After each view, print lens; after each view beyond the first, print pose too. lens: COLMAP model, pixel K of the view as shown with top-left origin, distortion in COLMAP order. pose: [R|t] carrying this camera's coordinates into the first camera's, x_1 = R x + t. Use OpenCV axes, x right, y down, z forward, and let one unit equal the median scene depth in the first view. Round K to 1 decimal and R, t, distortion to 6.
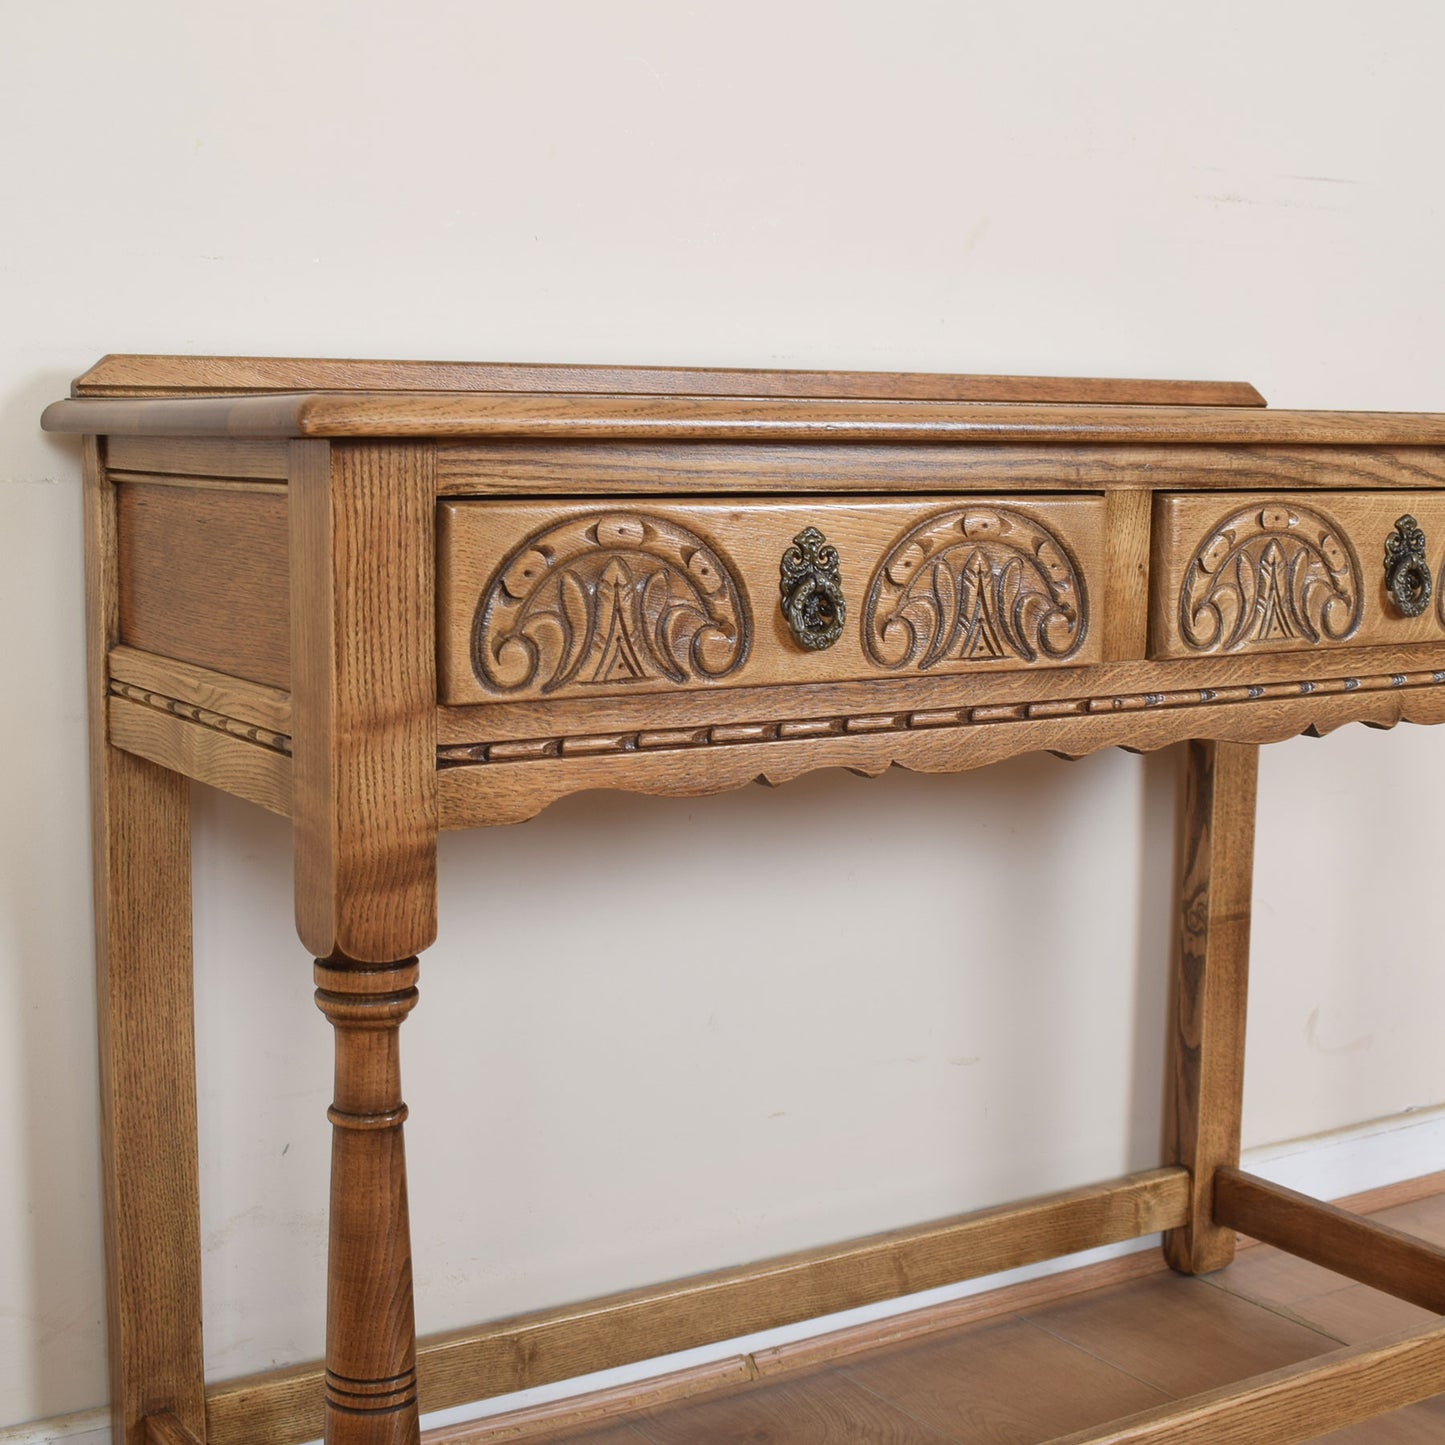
lens RADIAL K [[2237.9, 0, 722.5], [0, 2237.9, 722.5], [0, 0, 1]] dist [-0.067828, -0.062181]
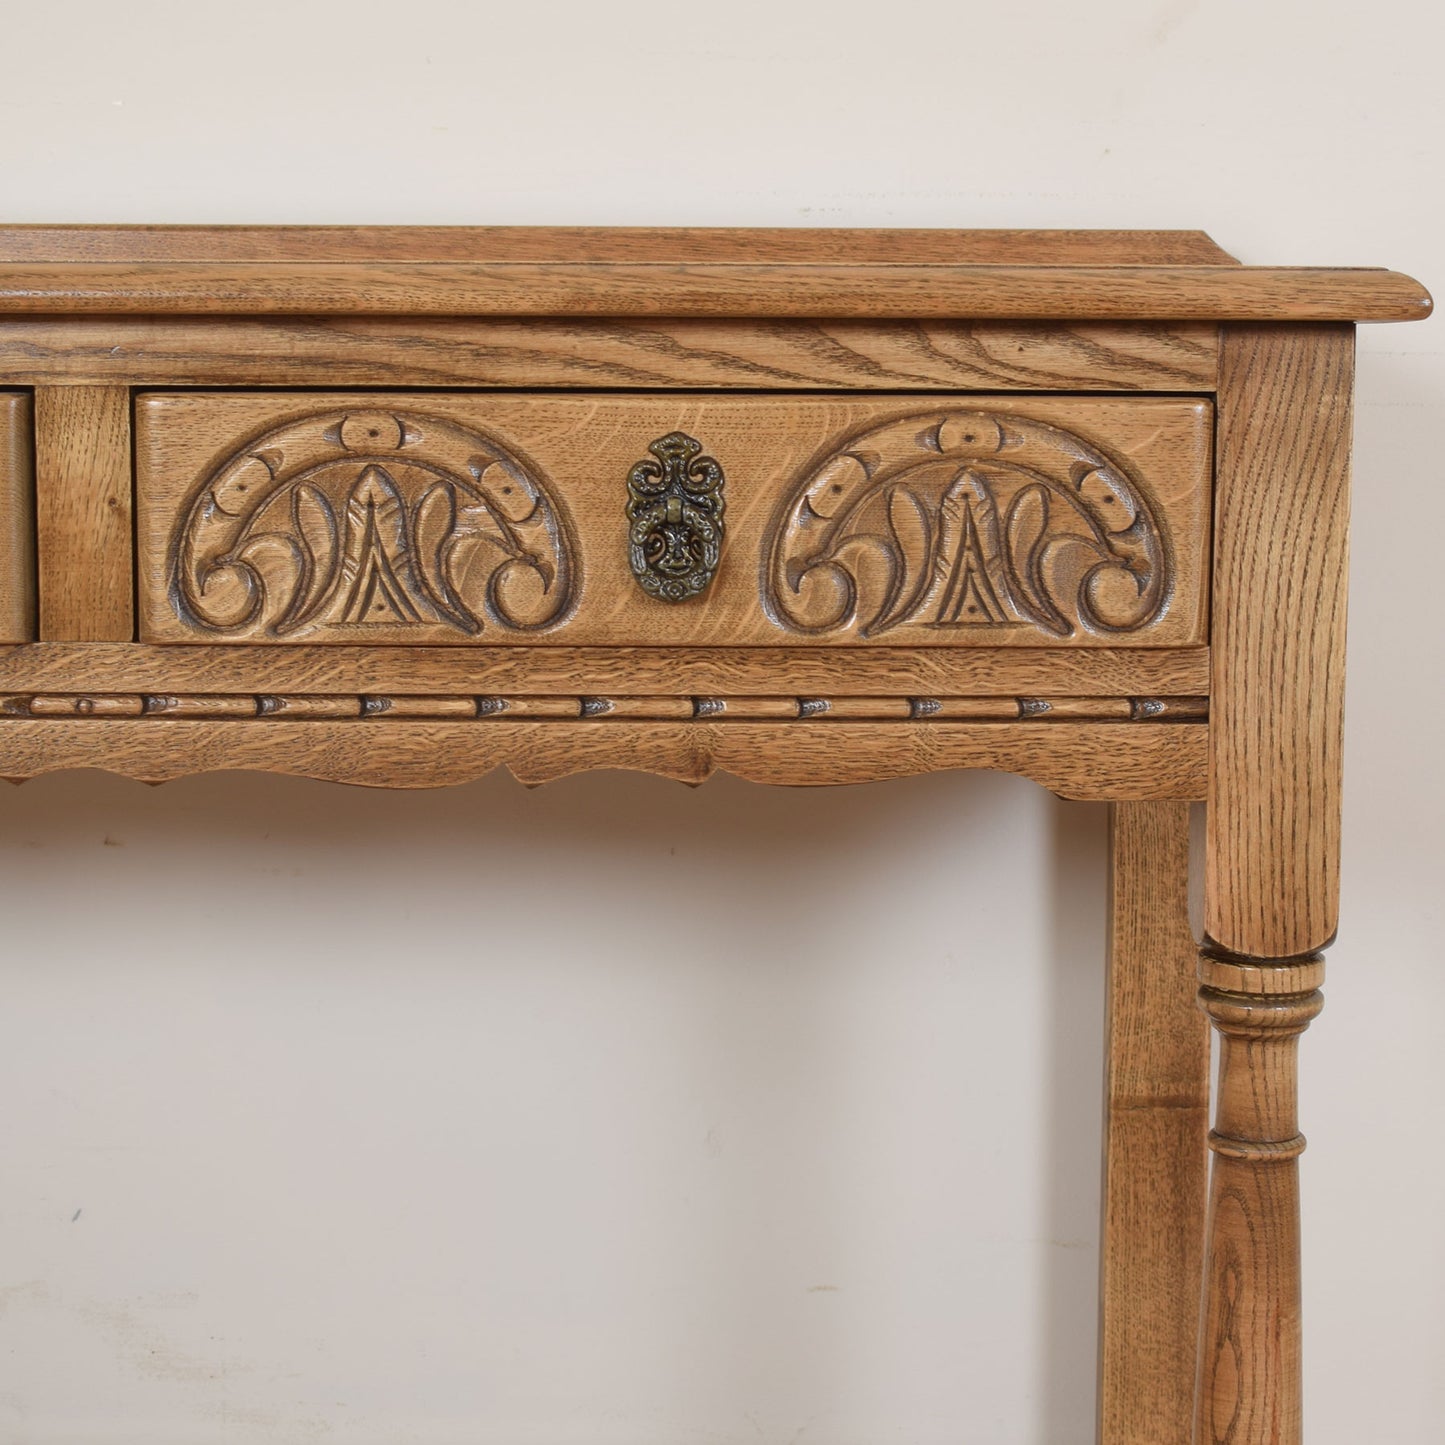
lens RADIAL K [[2997.0, 0, 843.9], [0, 2997.0, 661.9], [0, 0, 1]] dist [-0.009388, -0.262917]
pose [[0.847123, 0.054691, -0.528575, 0.827146], [-0.069266, 0.997568, -0.007792, -0.029680], [0.526864, 0.043213, 0.848851, 0.352930]]
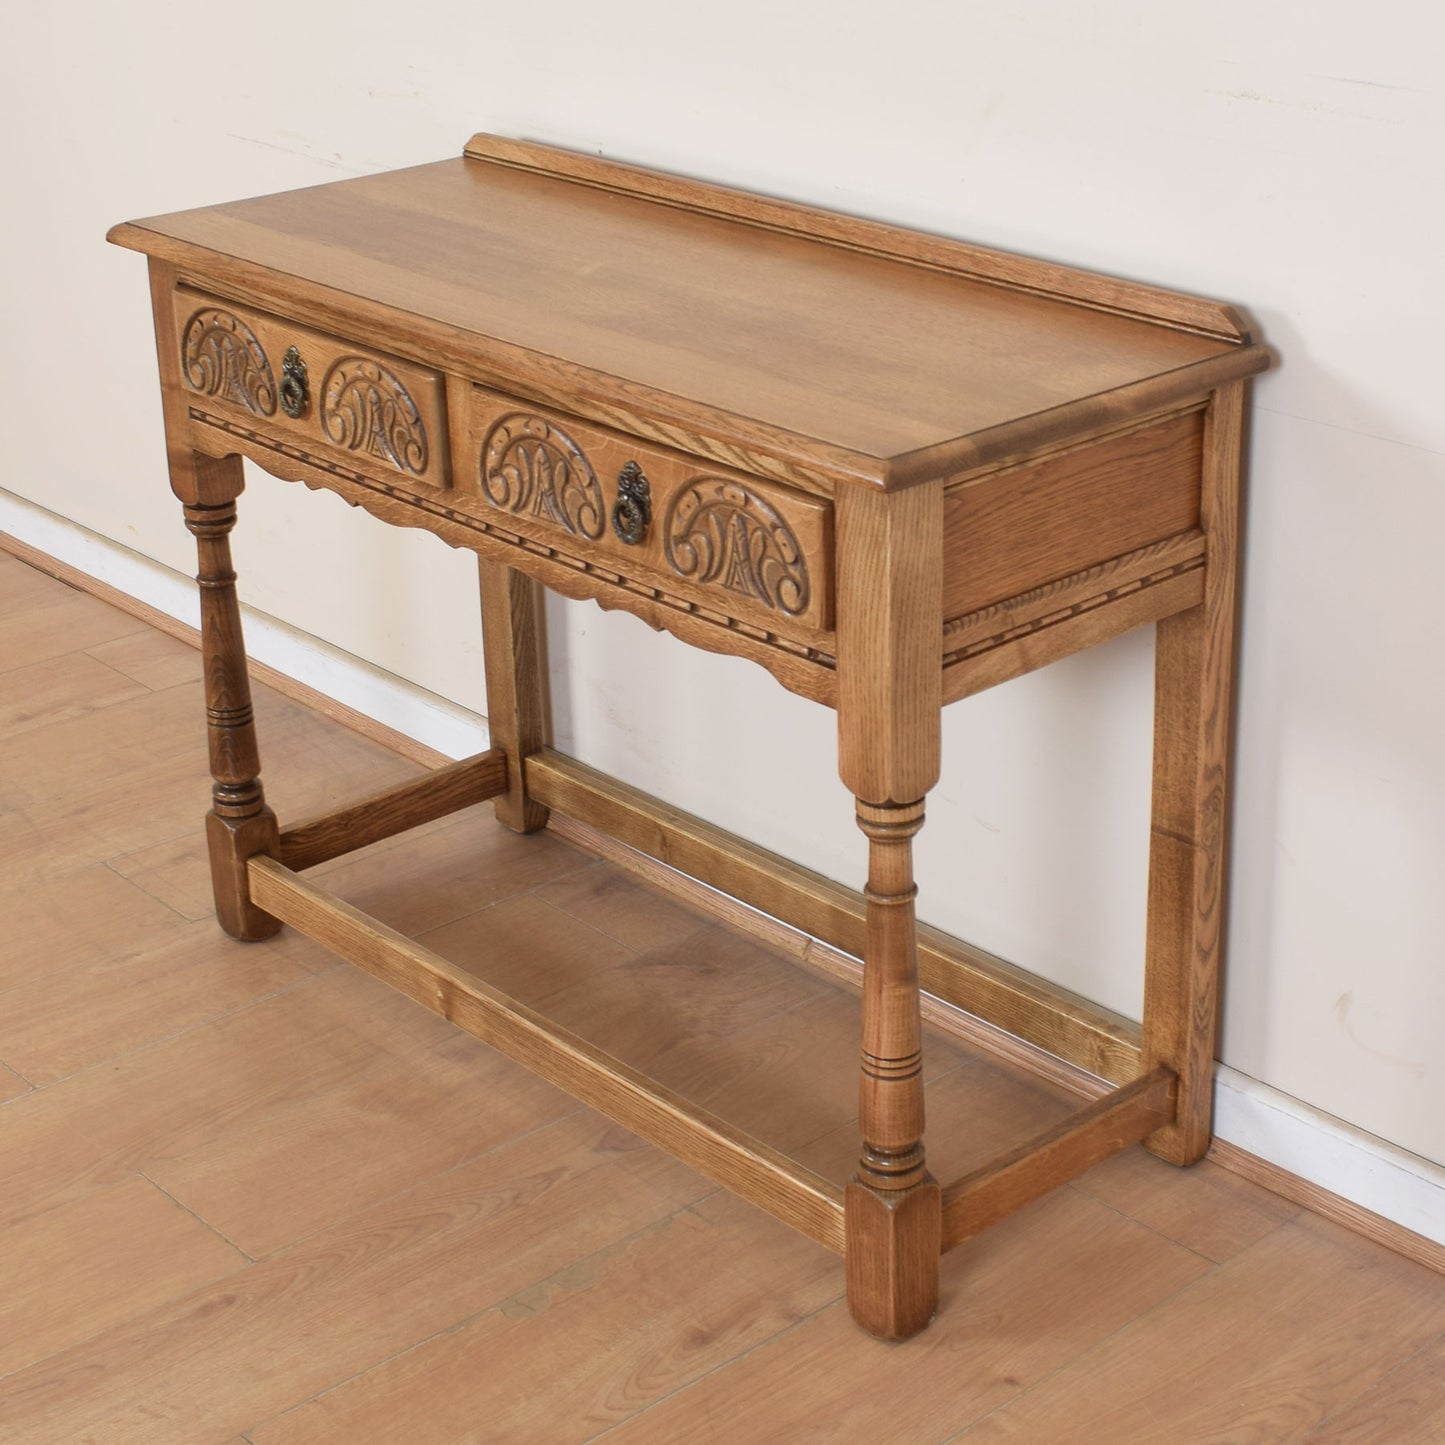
lens RADIAL K [[2747.0, 0, 858.4], [0, 2747.0, 636.7], [0, 0, 1]] dist [-0.041562, -0.235850]
pose [[0.198793, 0.355498, -0.913292, 1.798006], [-0.118398, 0.933777, 0.337701, -0.543649], [0.972864, 0.040999, 0.227718, 0.833350]]
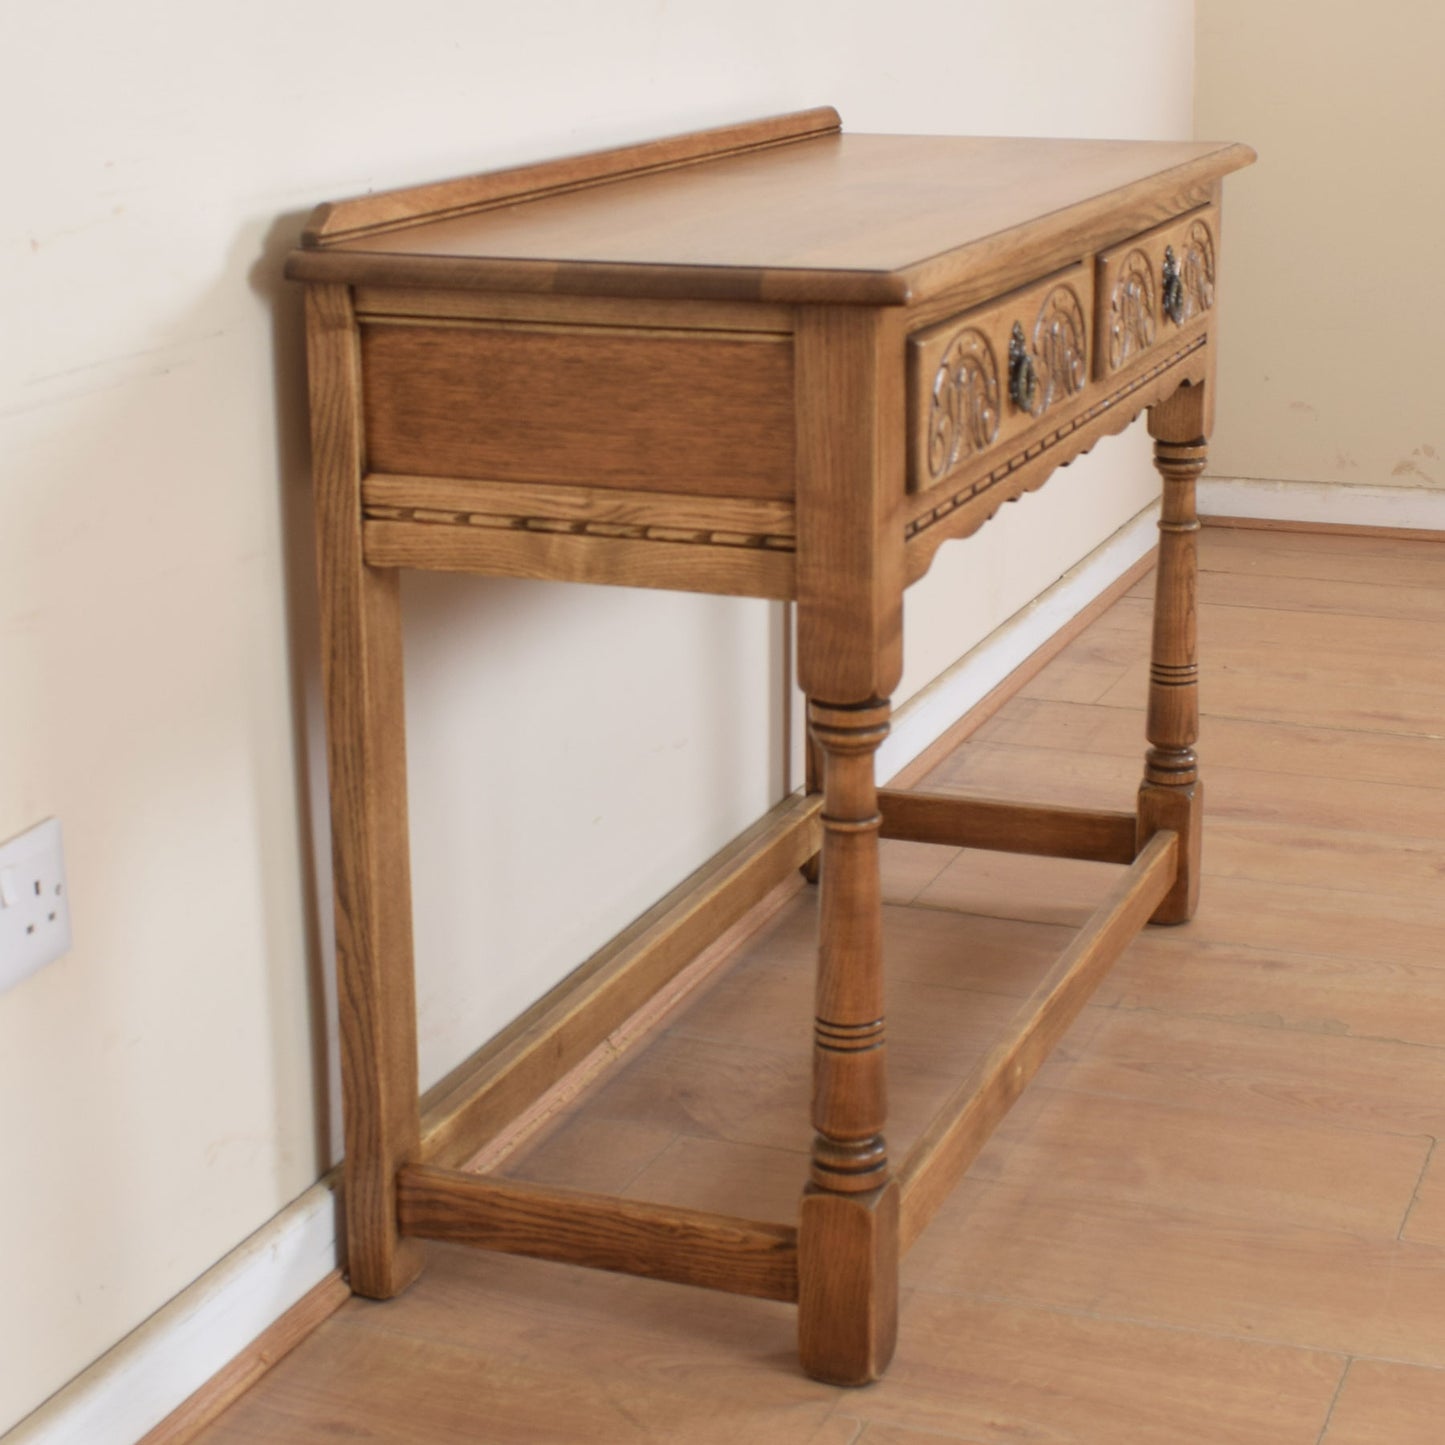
lens RADIAL K [[2801.0, 0, 723.1], [0, 2801.0, 674.0], [0, 0, 1]] dist [-0.014427, 0.029594]
pose [[0.807679, -0.169348, 0.564780, -0.924445], [0.093765, 0.982567, 0.160530, -0.142219], [-0.582120, -0.076700, 0.809478, -0.209690]]
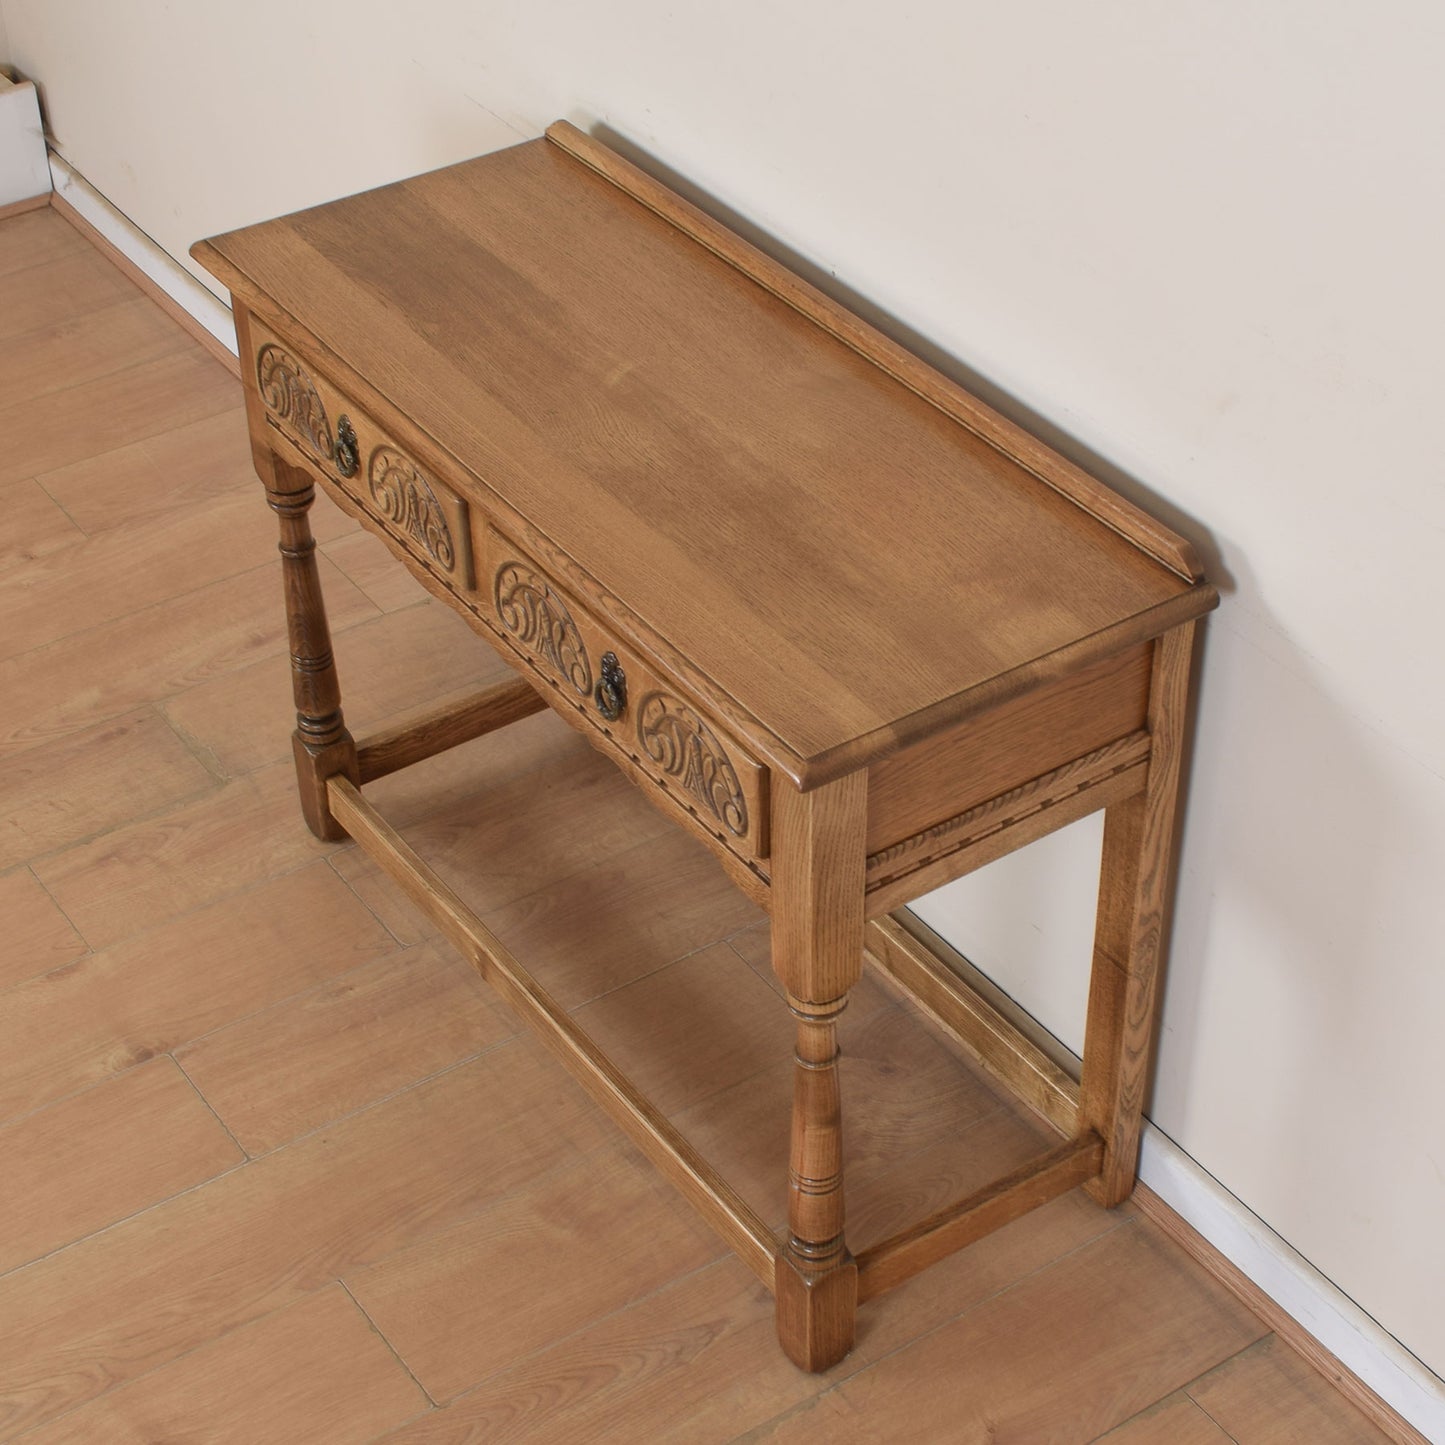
lens RADIAL K [[2780.3, 0, 775.3], [0, 2780.3, 792.5], [0, 0, 1]] dist [-0.047861, -0.060022]
pose [[0.045243, 0.619476, -0.783711, 1.718812], [-0.127296, 0.781694, 0.610533, -1.084815], [0.990832, 0.072141, 0.114223, 0.968061]]
